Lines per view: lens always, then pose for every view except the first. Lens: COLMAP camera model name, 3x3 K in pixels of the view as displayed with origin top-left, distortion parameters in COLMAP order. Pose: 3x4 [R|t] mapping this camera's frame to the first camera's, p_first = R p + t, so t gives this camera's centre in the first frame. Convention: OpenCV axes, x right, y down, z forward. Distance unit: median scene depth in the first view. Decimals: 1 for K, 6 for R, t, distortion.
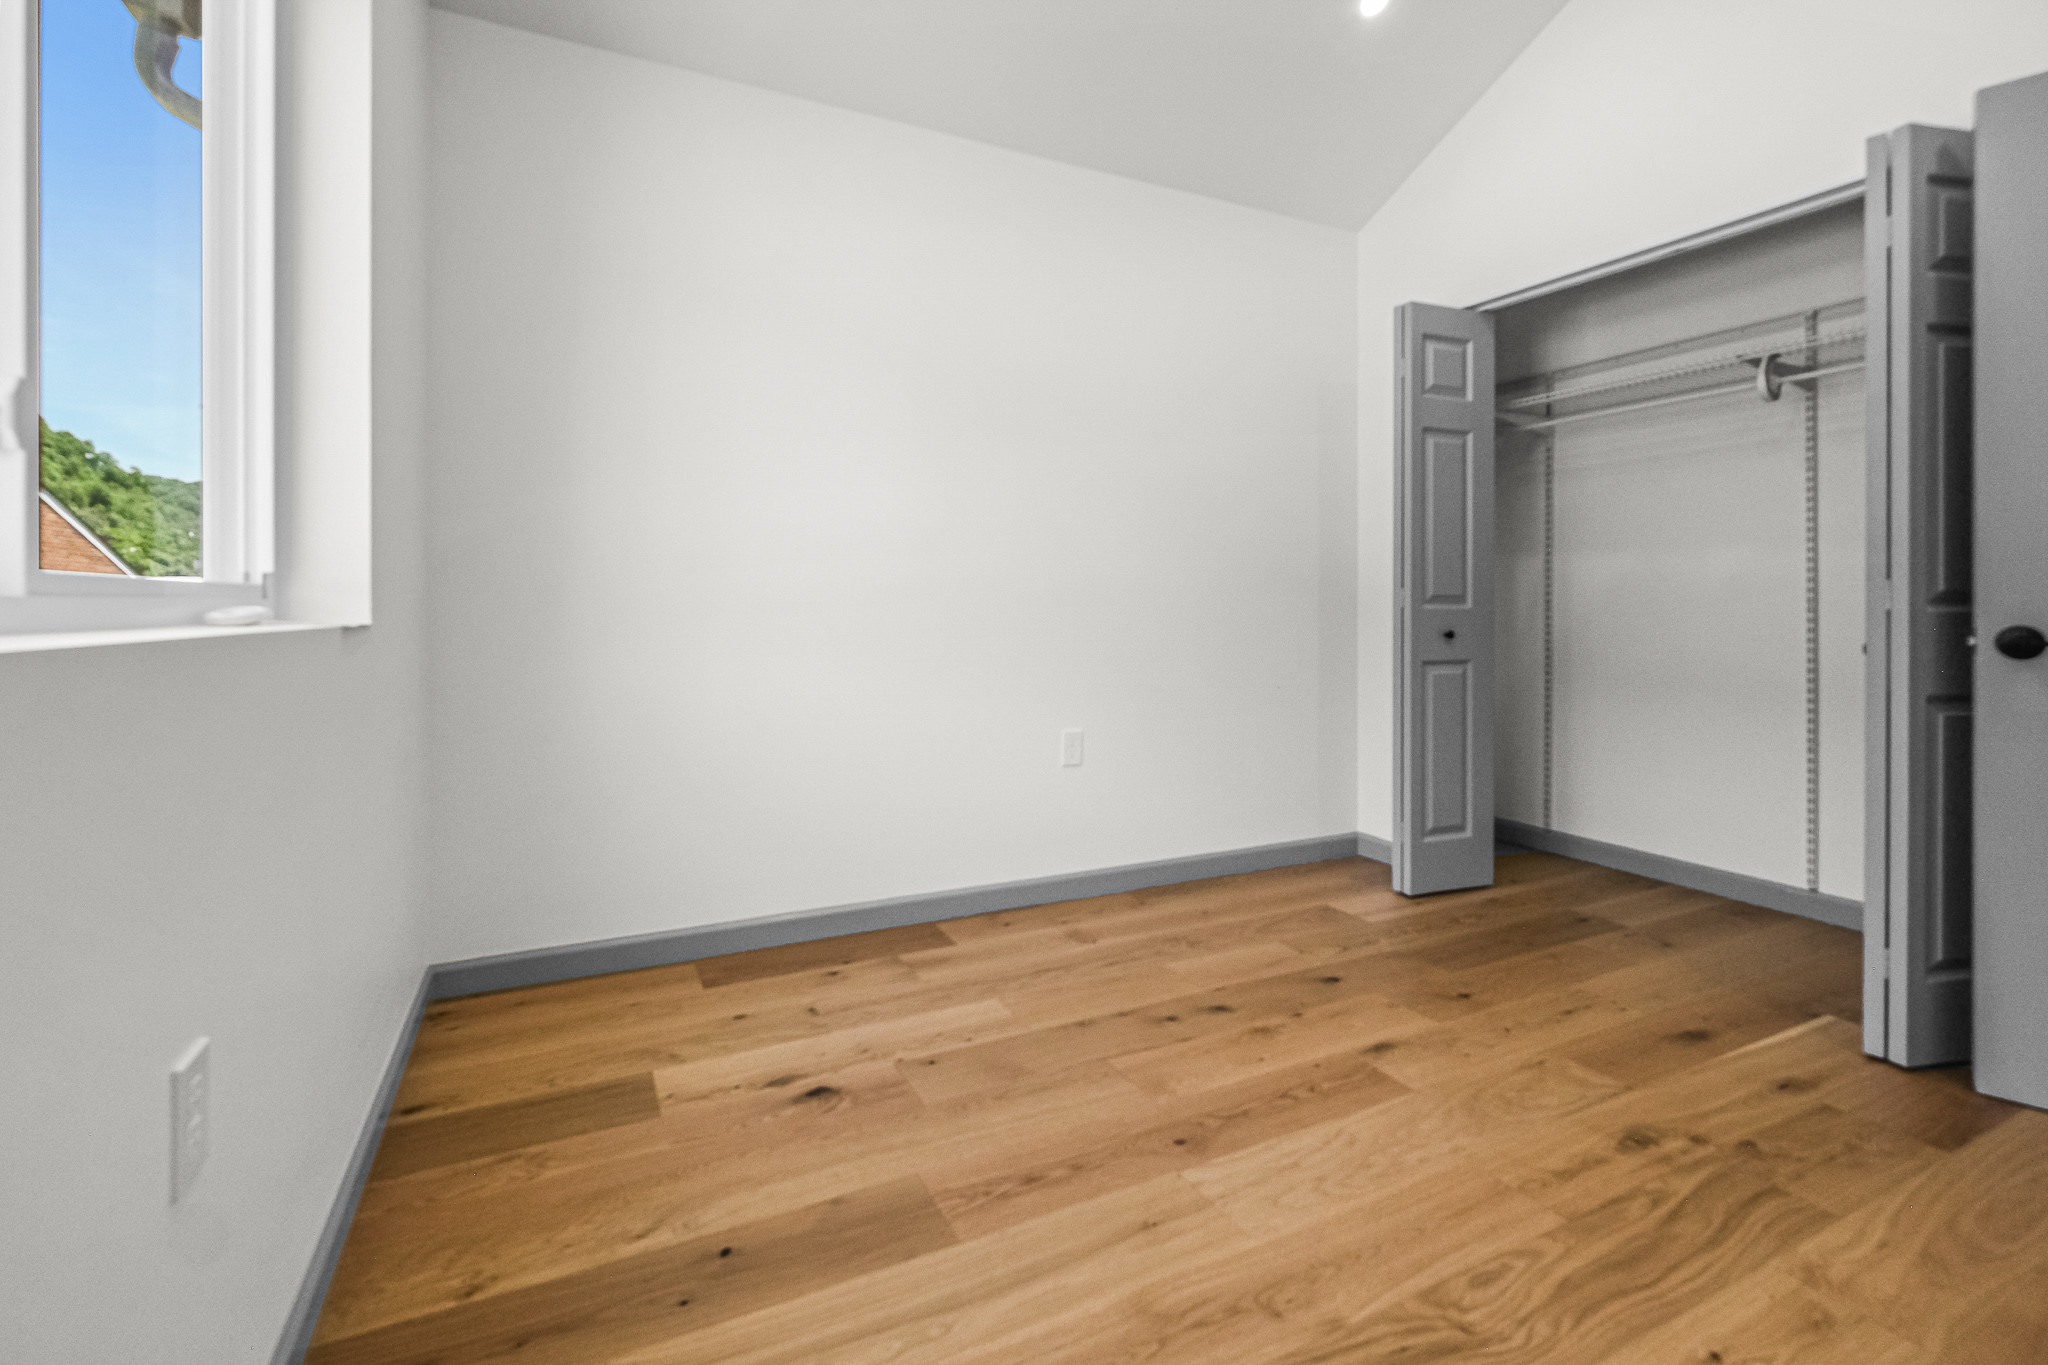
lens RADIAL K [[904.6, 0, 1002.1], [0, 904.6, 618.6], [0, 0, 1]] dist [-0.002156, -0.000825]
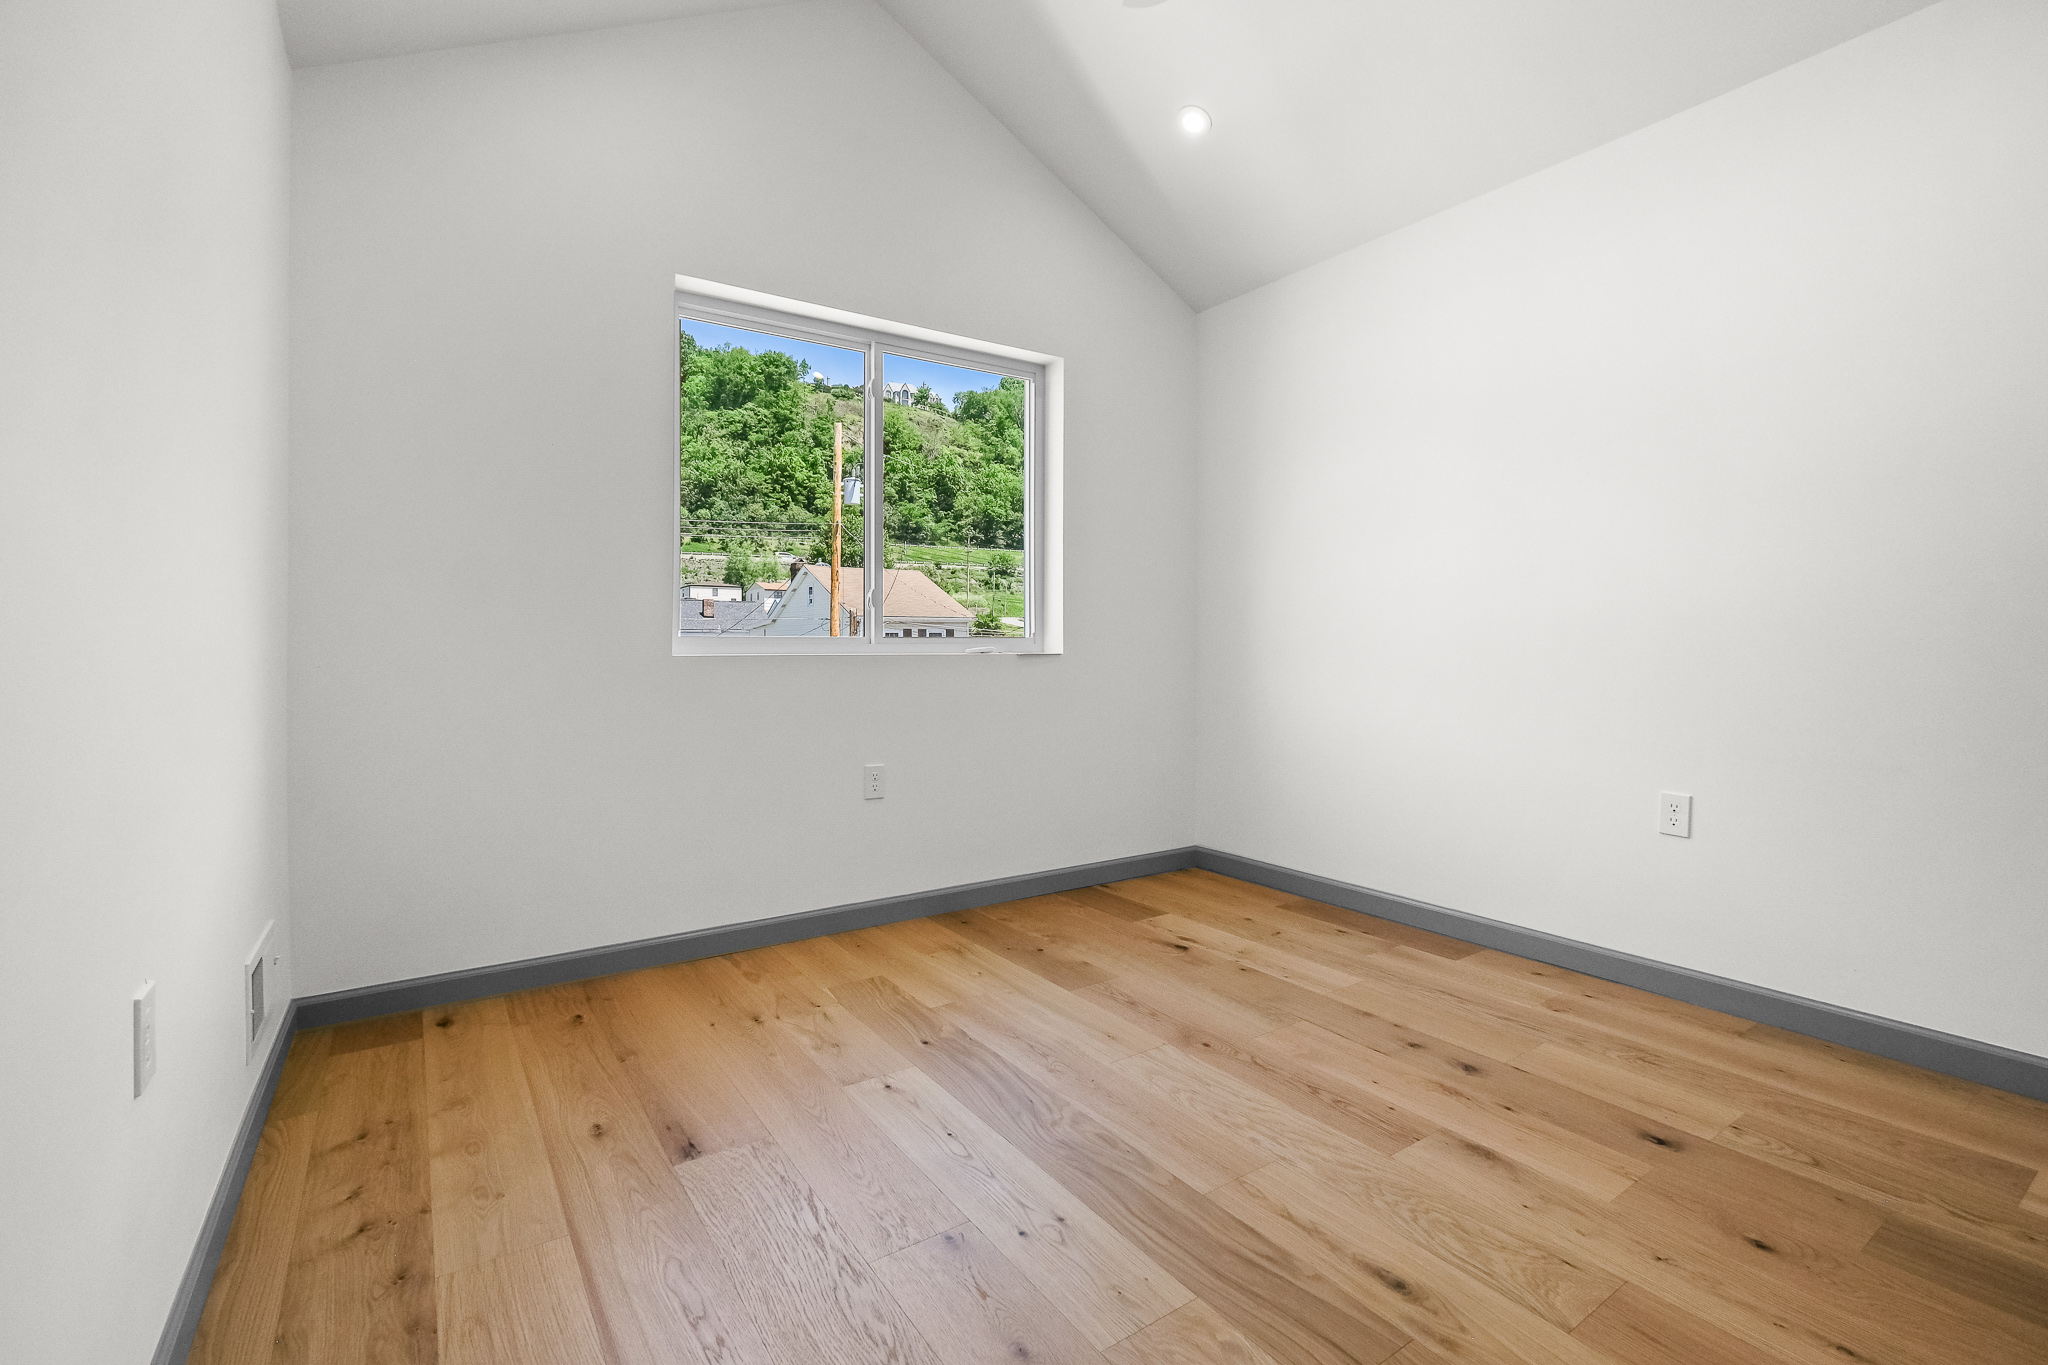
lens RADIAL K [[892.4, 0, 1020.7], [0, 892.4, 703.9], [0, 0, 1]] dist [-0.002328, -0.000571]
pose [[0.145215, 0.057654, -0.987719, 1.205446], [-0.010937, 0.998333, 0.056665, 0.006710], [0.989340, 0.002574, 0.145603, 0.456074]]
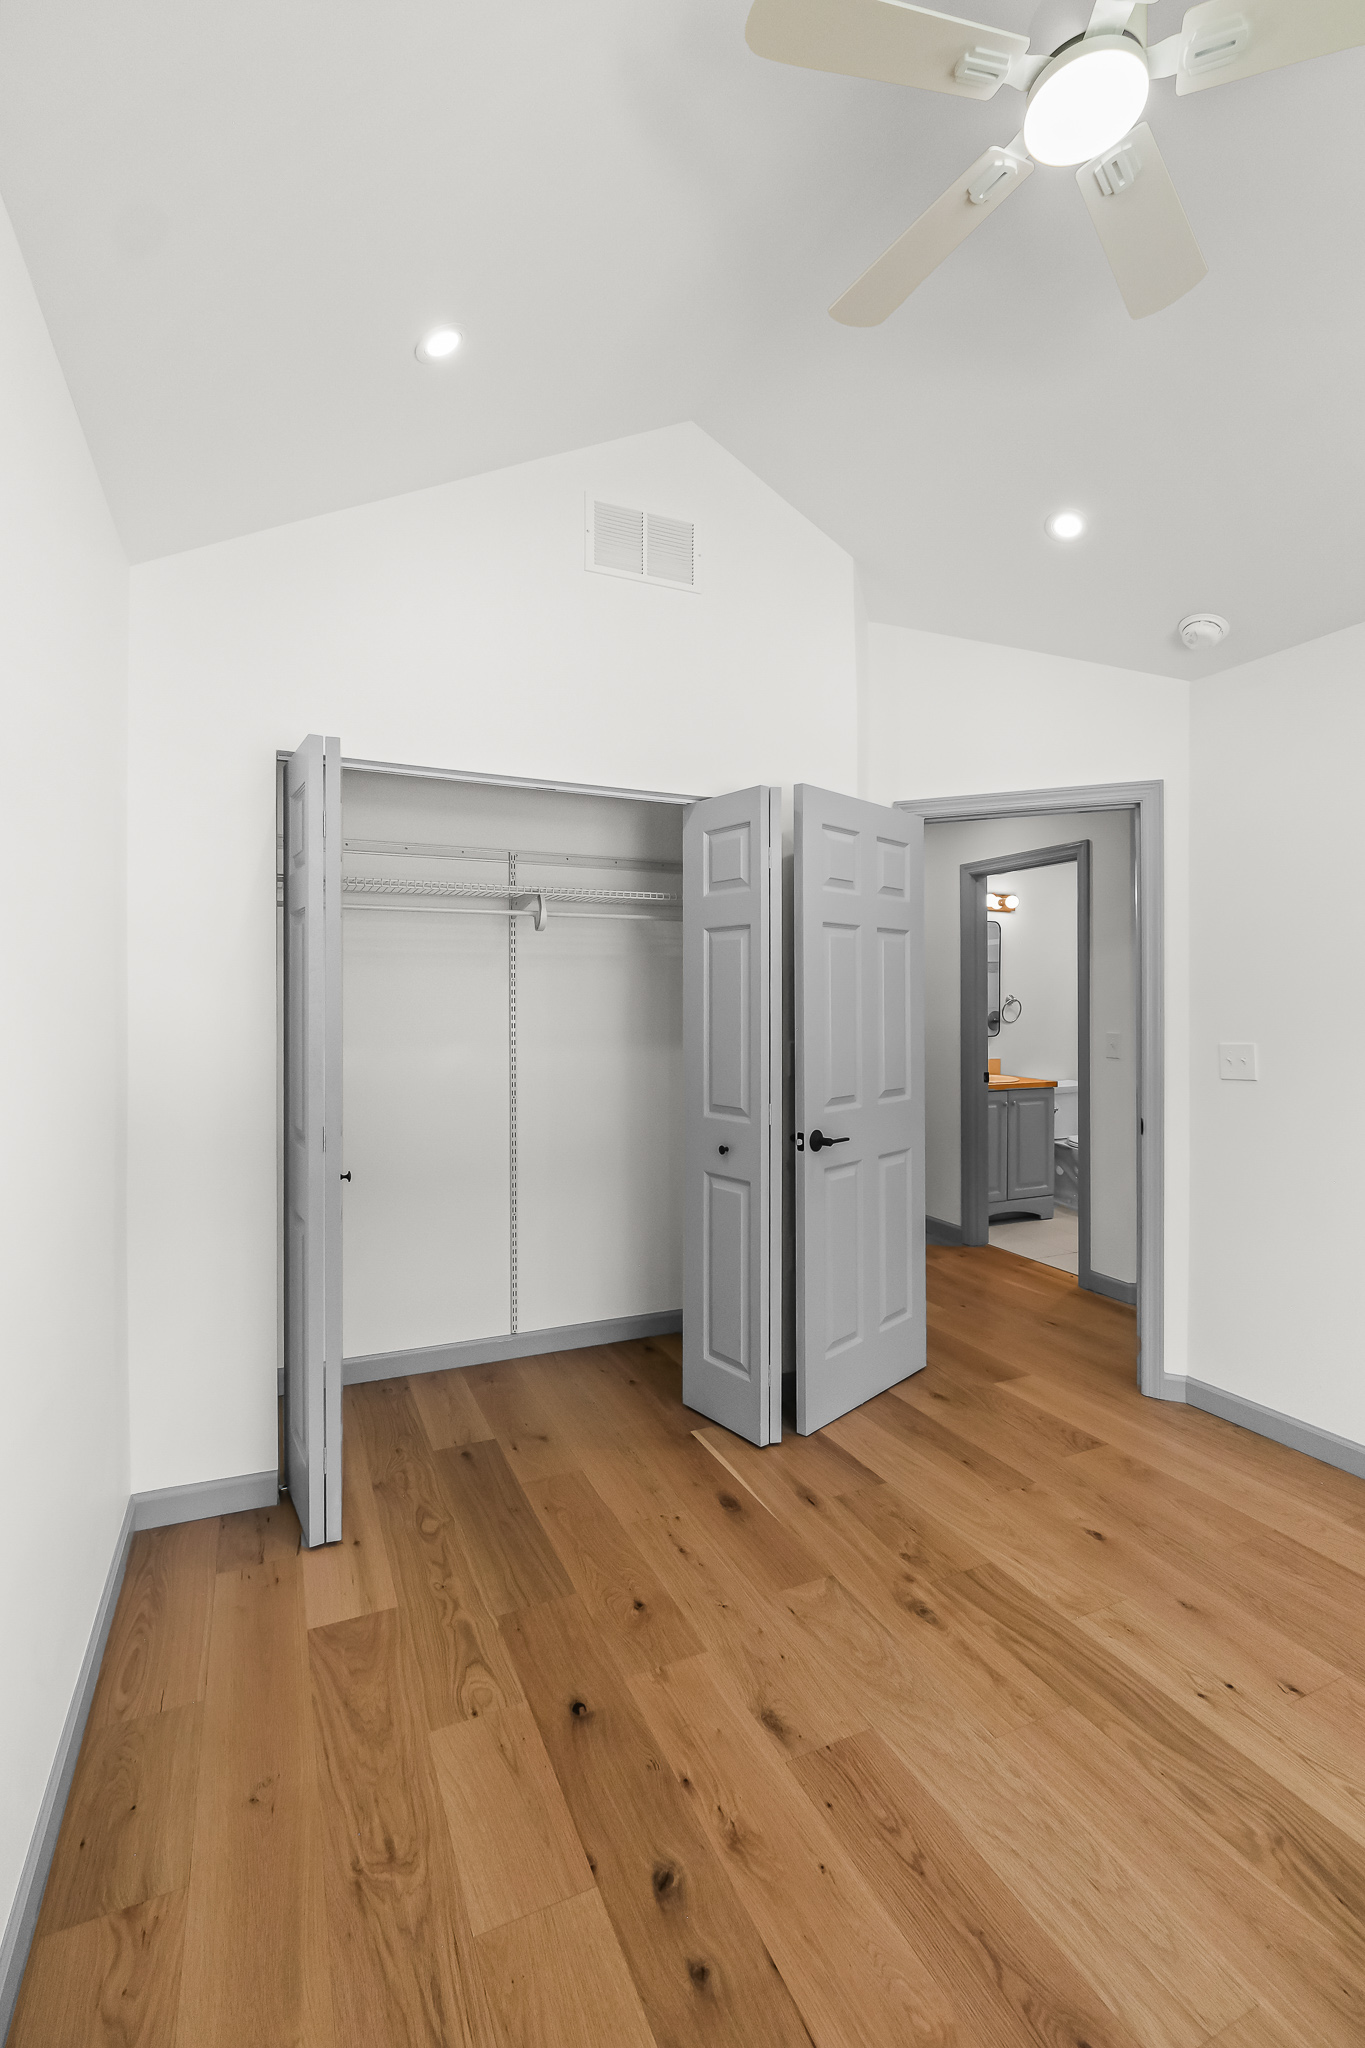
lens RADIAL K [[904.6, 0, 669.0], [0, 904.6, 1008.3], [0, 0, 1]] dist [-0.002156, -0.000825]
pose [[0.031581, -0.004281, 0.999492, -0.426223], [0.012950, 0.999909, 0.003874, -0.195651], [-0.999417, 0.012821, 0.031634, 1.091906]]
